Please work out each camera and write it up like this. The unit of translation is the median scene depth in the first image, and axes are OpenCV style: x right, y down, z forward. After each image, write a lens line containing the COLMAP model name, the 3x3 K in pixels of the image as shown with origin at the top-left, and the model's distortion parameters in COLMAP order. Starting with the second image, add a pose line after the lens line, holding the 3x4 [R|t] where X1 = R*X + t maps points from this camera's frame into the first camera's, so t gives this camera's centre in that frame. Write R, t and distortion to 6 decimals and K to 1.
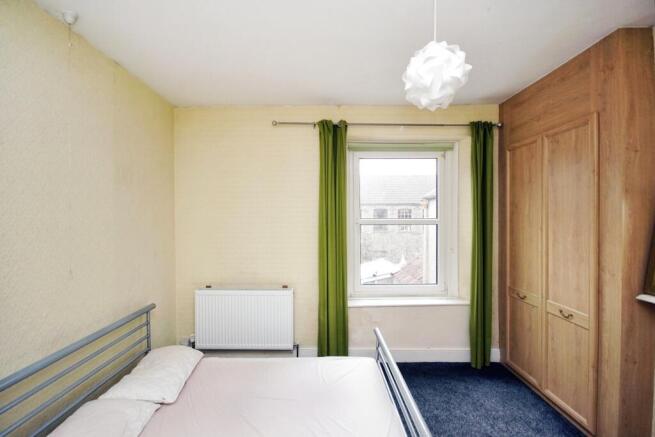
lens RADIAL K [[312.6, 0, 328.2], [0, 312.6, 217.1], [0, 0, 1]] dist [0.001607, -0.000381]
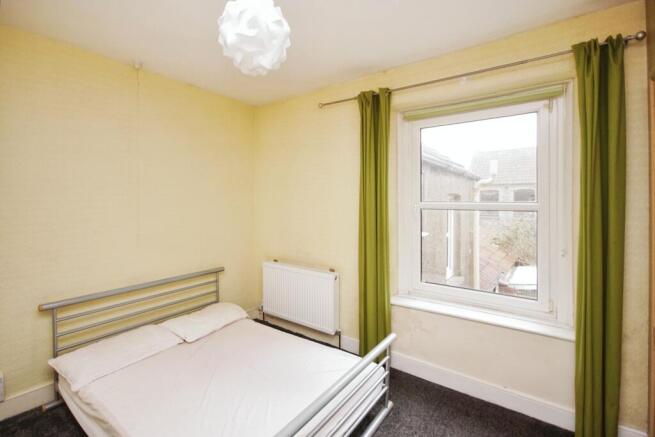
lens RADIAL K [[312.6, 0, 298.1], [0, 312.6, 204.8], [0, 0, 1]] dist [0.001607, -0.000381]
pose [[0.779924, 0.012377, -0.625751, 0.410810], [-0.005736, 0.999904, 0.012627, 0.004826], [0.625848, -0.006259, 0.779920, 0.175108]]
